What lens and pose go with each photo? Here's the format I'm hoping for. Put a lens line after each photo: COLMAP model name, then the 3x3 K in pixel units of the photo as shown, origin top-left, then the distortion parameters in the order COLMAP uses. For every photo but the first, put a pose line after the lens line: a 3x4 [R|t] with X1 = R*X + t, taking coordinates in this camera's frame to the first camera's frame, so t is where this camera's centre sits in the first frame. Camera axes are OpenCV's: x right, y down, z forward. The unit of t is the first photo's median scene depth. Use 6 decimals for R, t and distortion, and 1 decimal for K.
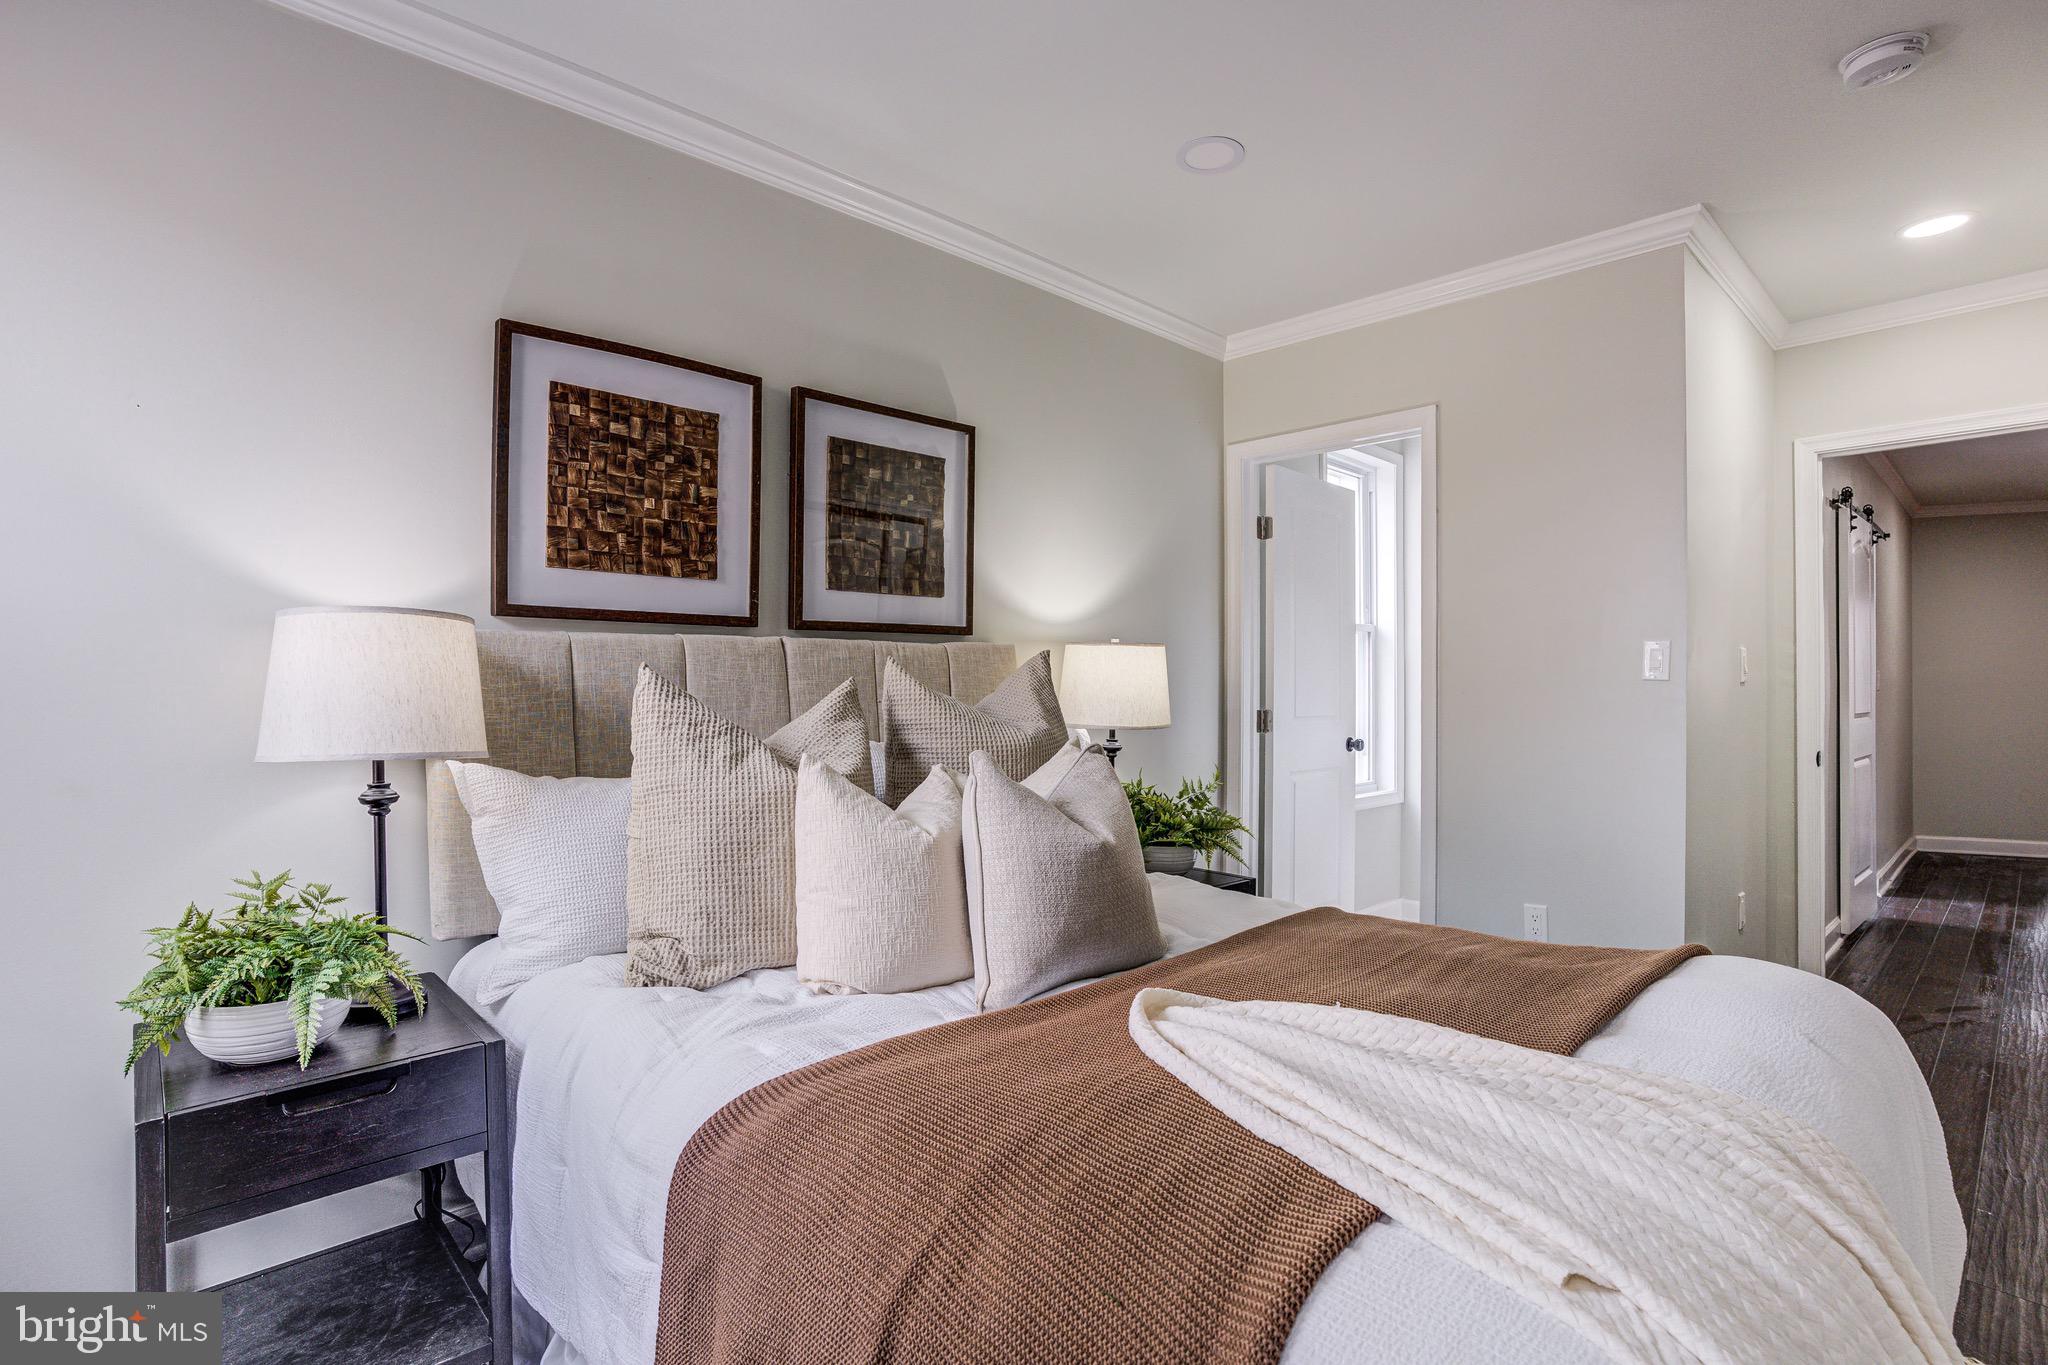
lens RADIAL K [[839.9, 0, 1022.5], [0, 839.9, 691.7], [0, 0, 1]] dist [-0.001739, -0.000117]
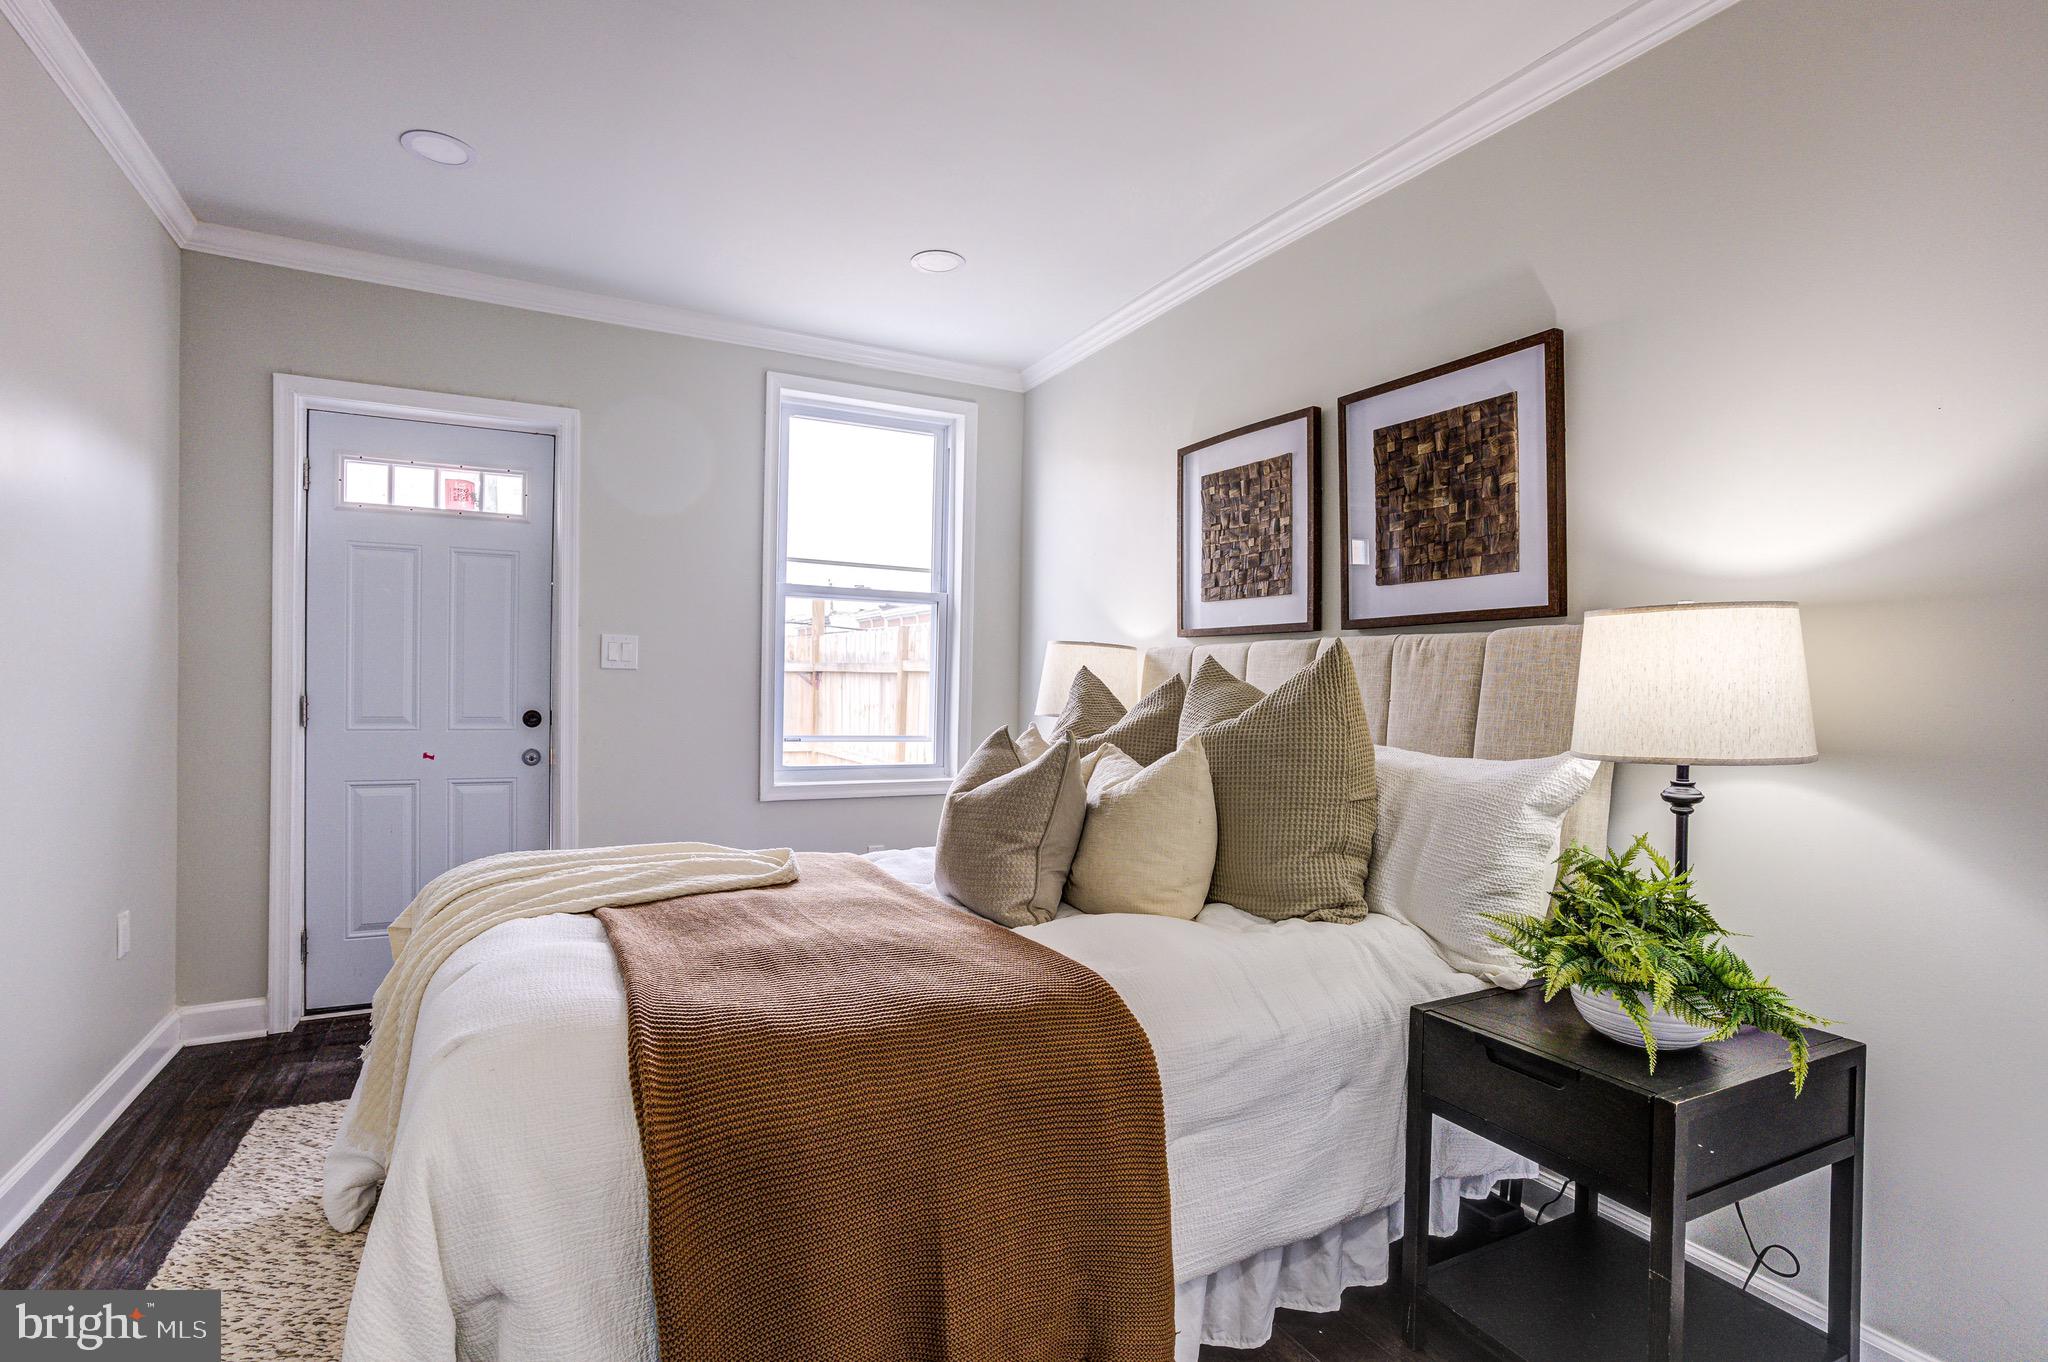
lens RADIAL K [[1014.5, 0, 1024.4], [0, 1014.5, 676.6], [0, 0, 1]] dist [-0.046238, 0.023131]
pose [[-0.163185, -0.003955, -0.986588, 0.986700], [-0.011332, 0.999934, -0.002134, -0.008582], [0.986530, 0.010832, -0.163219, 0.781094]]
